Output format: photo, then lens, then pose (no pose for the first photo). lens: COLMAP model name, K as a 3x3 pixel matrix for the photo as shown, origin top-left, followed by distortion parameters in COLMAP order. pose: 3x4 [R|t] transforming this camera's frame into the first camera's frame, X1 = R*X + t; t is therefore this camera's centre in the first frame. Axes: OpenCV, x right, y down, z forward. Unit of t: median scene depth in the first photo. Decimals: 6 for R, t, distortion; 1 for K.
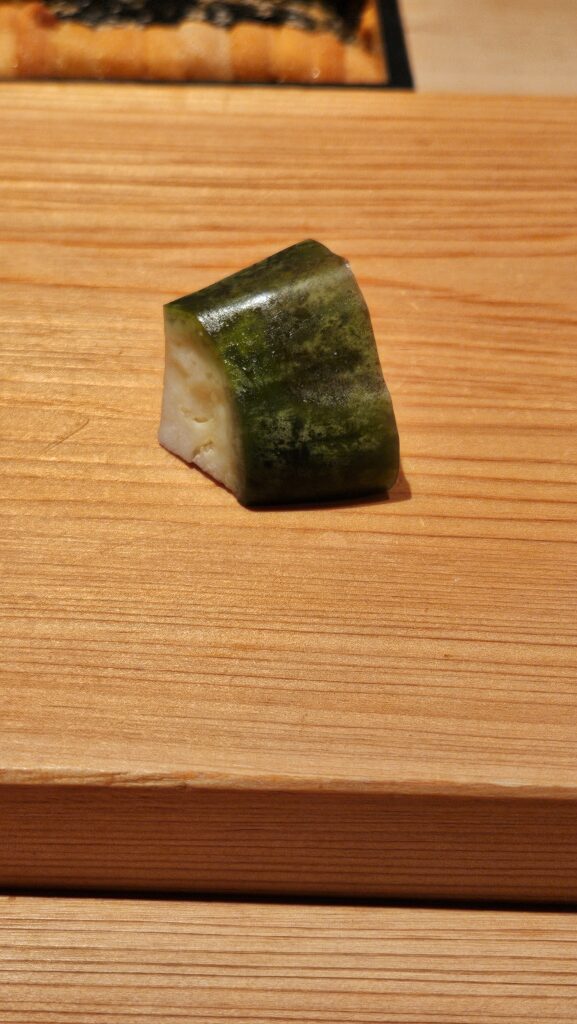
lens RADIAL K [[1473.9, 0, 288.5], [0, 1473.9, 512.0], [0, 0, 1]] dist [0.098061, -0.416233]
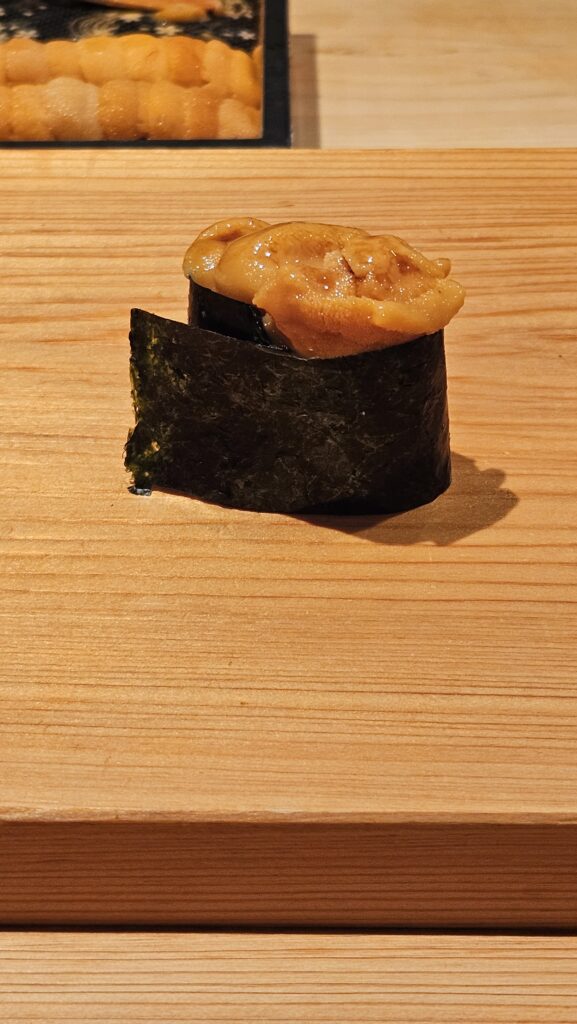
lens RADIAL K [[1958.4, 0, 272.8], [0, 1958.4, 404.9], [0, 0, 1]] dist [0.082461, -0.308540]
pose [[0.999718, -0.023404, -0.004045, 0.147379], [0.022884, 0.994758, -0.099668, 0.023102], [0.006356, 0.099547, 0.995013, -0.503445]]
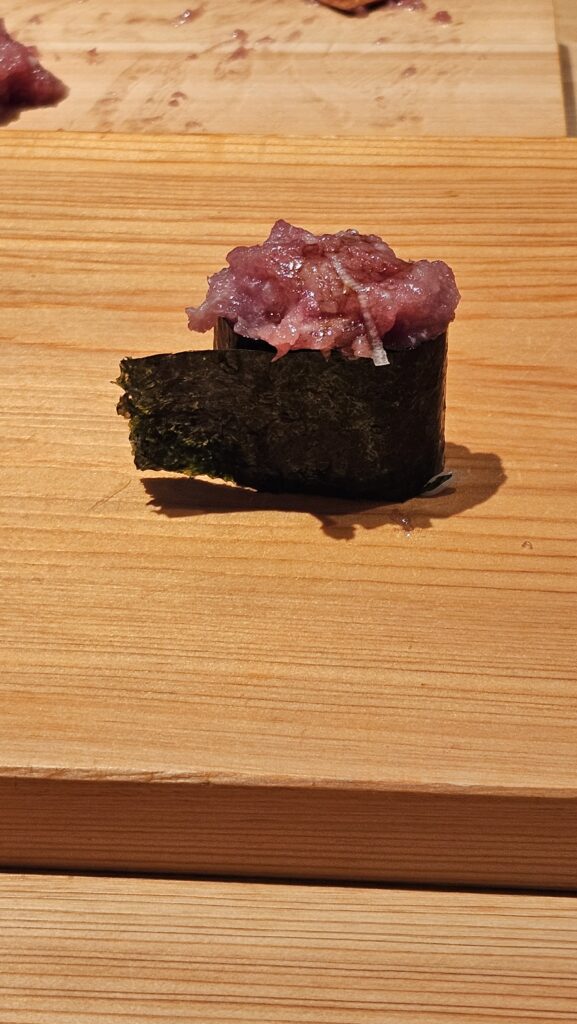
lens RADIAL K [[2121.1, 0, 250.0], [0, 2121.1, 368.4], [0, 0, 1]] dist [0.090649, -0.351248]
pose [[0.997807, -0.002484, -0.066150, 0.085088], [-0.002494, 0.997176, -0.075065, -0.032858], [0.066149, 0.075065, 0.994982, -0.819874]]
